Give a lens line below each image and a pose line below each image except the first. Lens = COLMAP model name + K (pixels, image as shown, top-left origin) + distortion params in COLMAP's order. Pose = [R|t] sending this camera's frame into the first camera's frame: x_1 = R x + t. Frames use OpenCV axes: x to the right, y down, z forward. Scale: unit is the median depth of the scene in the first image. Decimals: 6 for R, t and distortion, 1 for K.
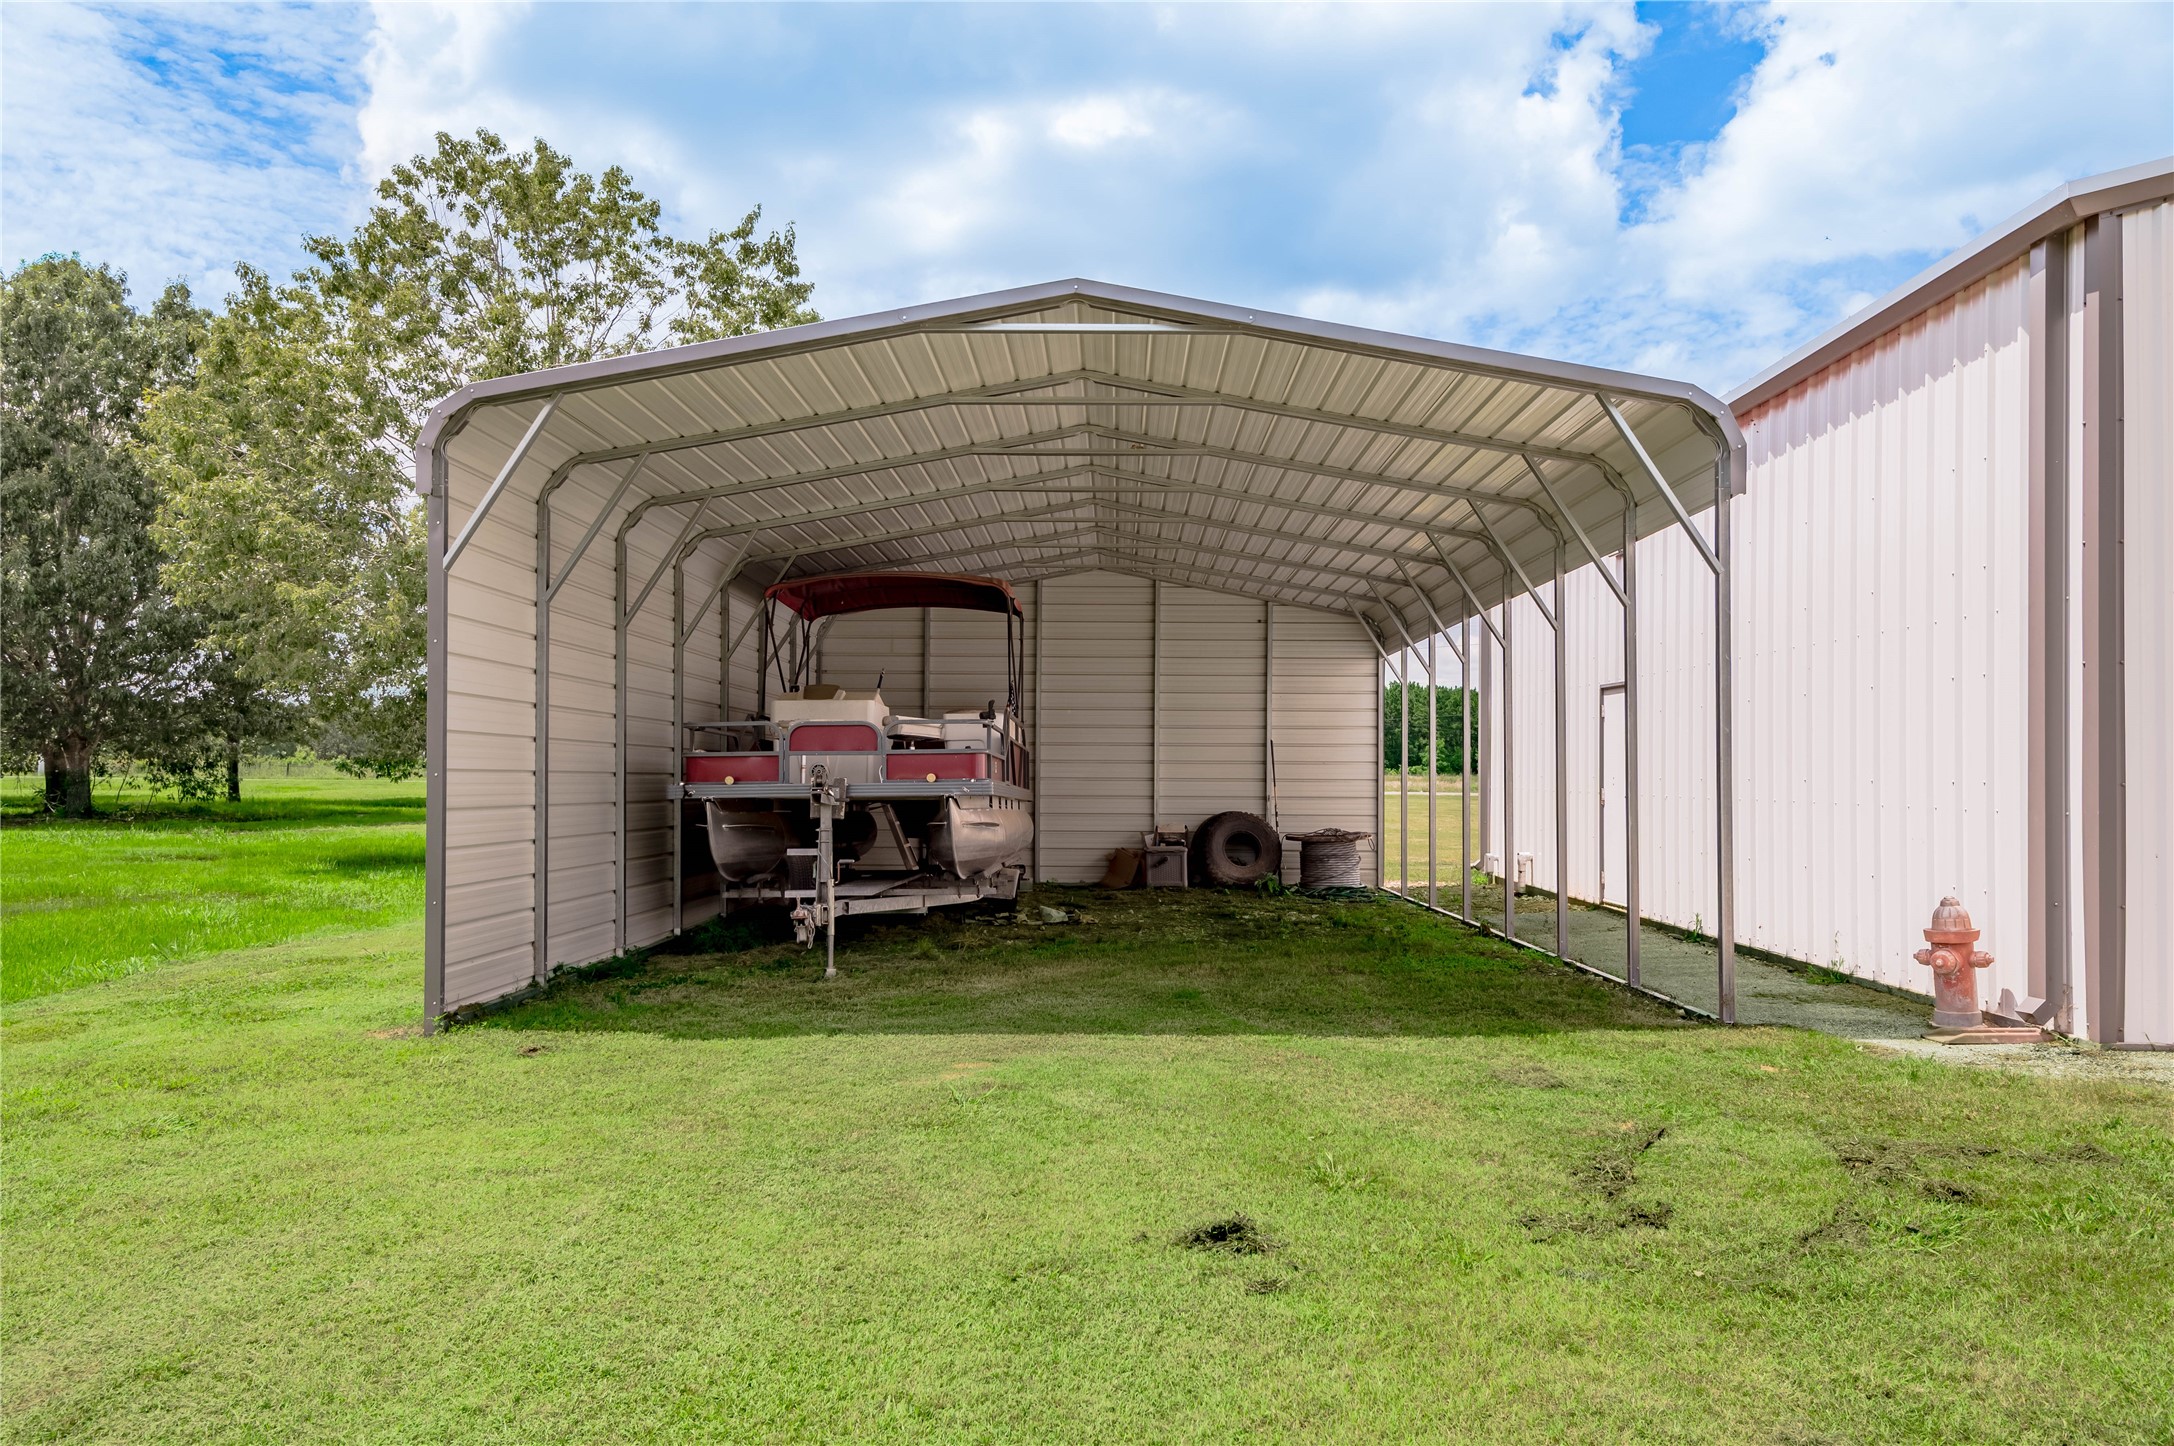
lens RADIAL K [[1450.3, 0, 1089.4], [0, 1450.3, 731.8], [0, 0, 1]] dist [0.001455, 0.004040]
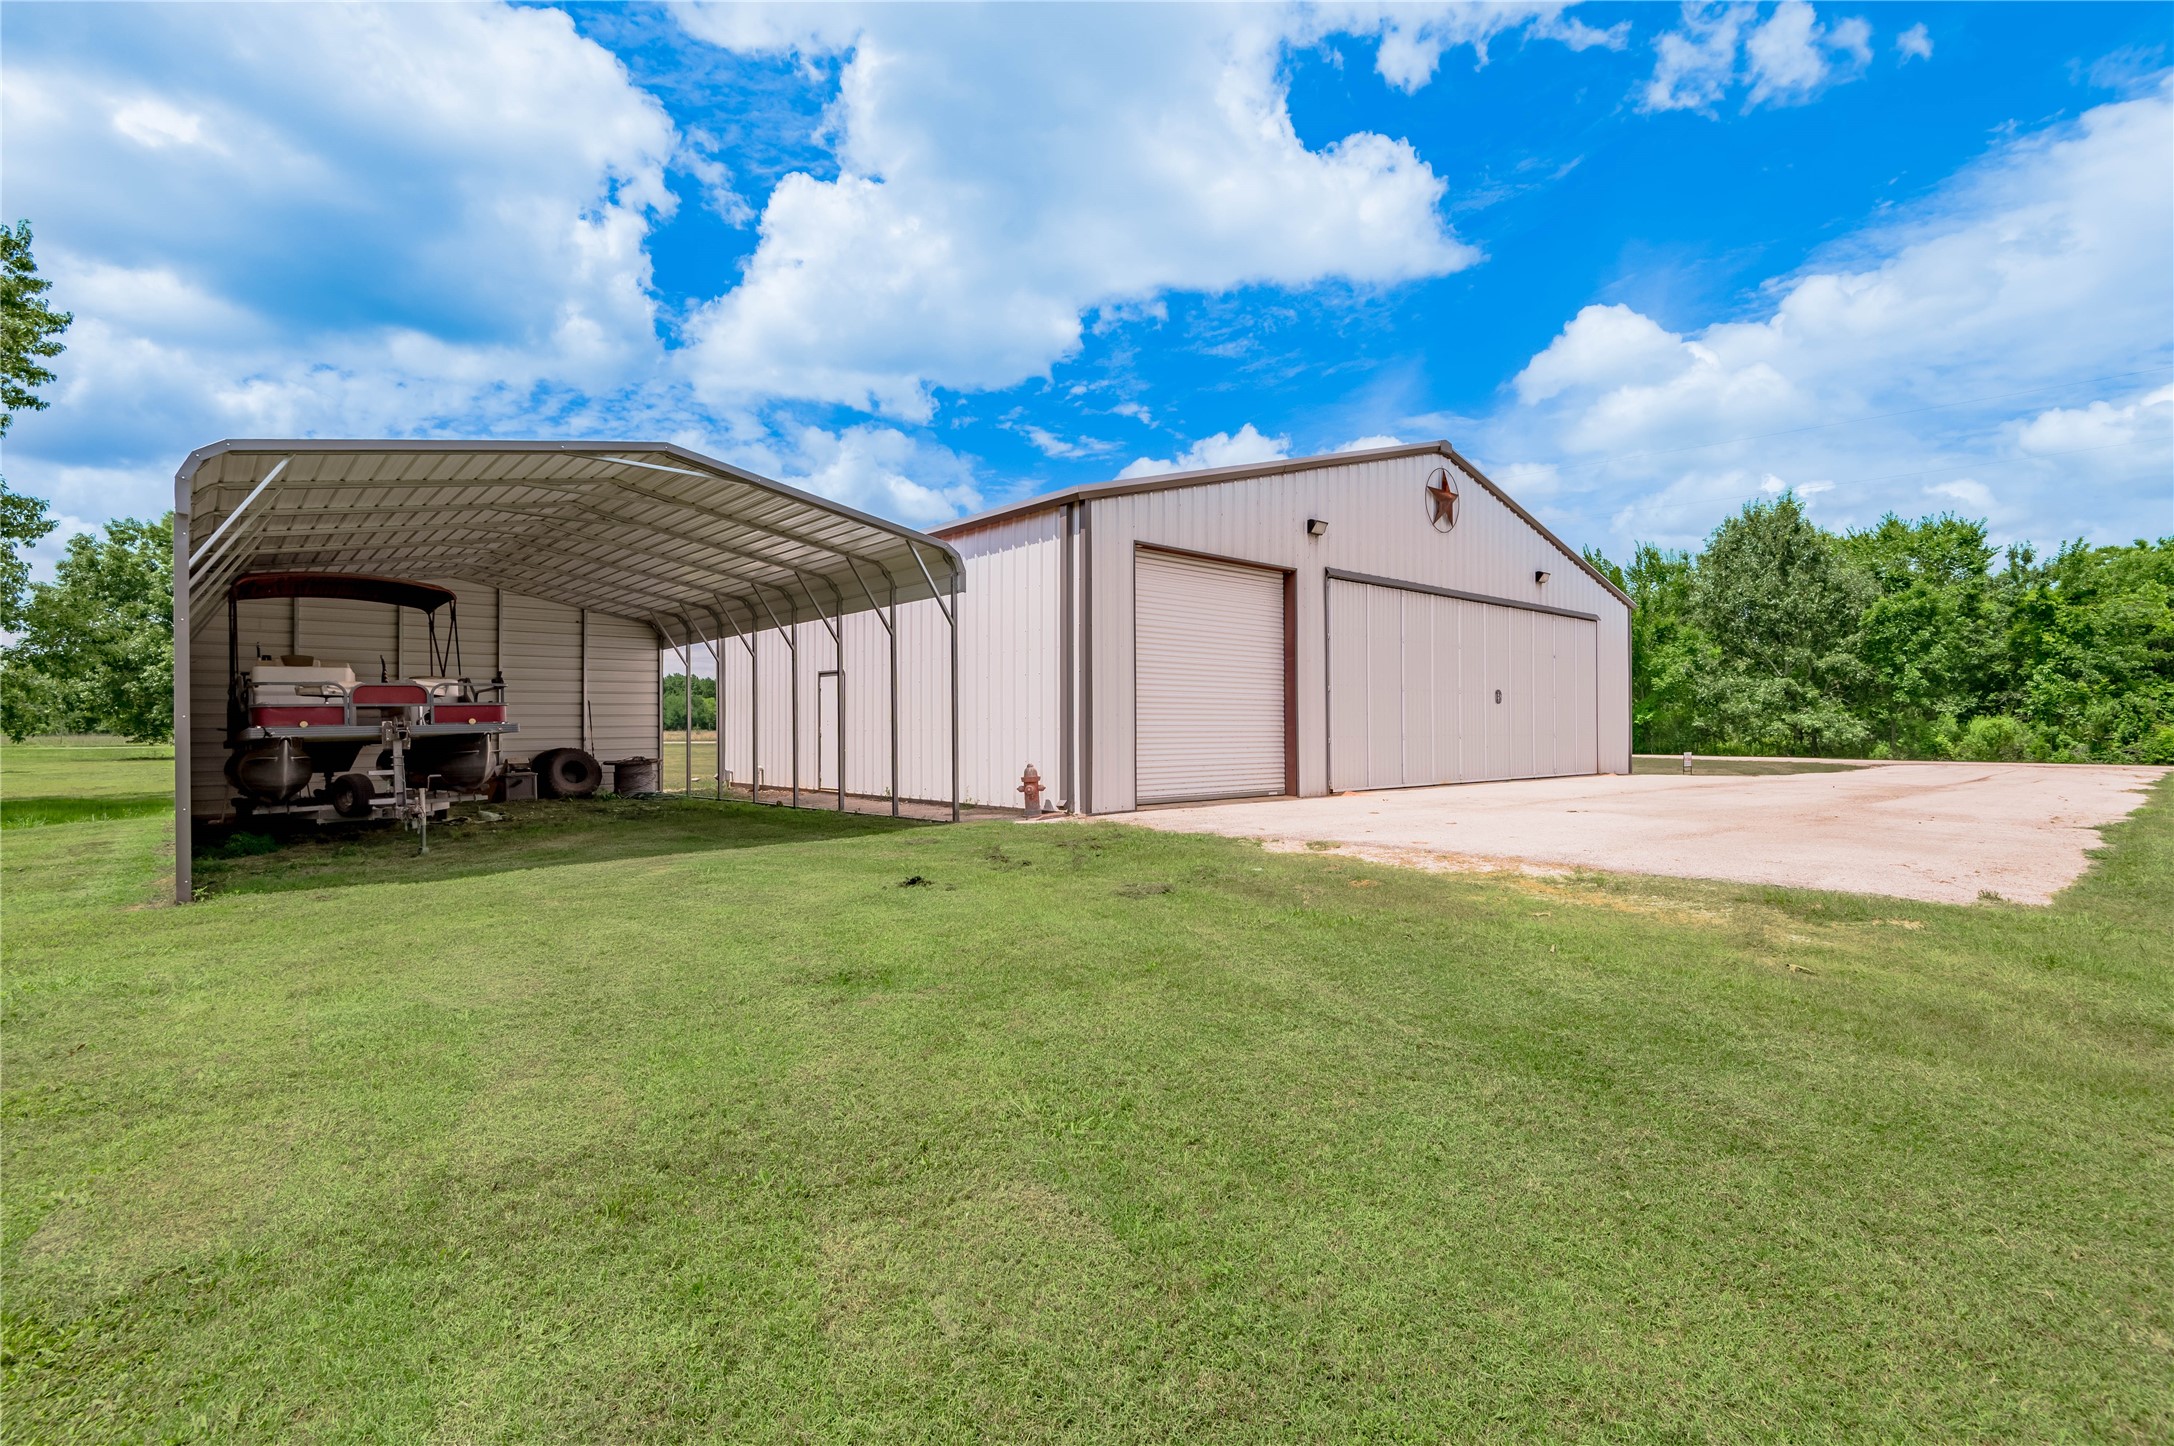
lens RADIAL K [[1029.4, 0, 1088.3], [0, 1029.4, 743.2], [0, 0, 1]] dist [0.049891, -0.060968]
pose [[0.720078, -0.021502, 0.693560, -0.261047], [-0.006466, 0.999268, 0.037693, 0.006024], [-0.693863, -0.031626, 0.719412, -0.155303]]
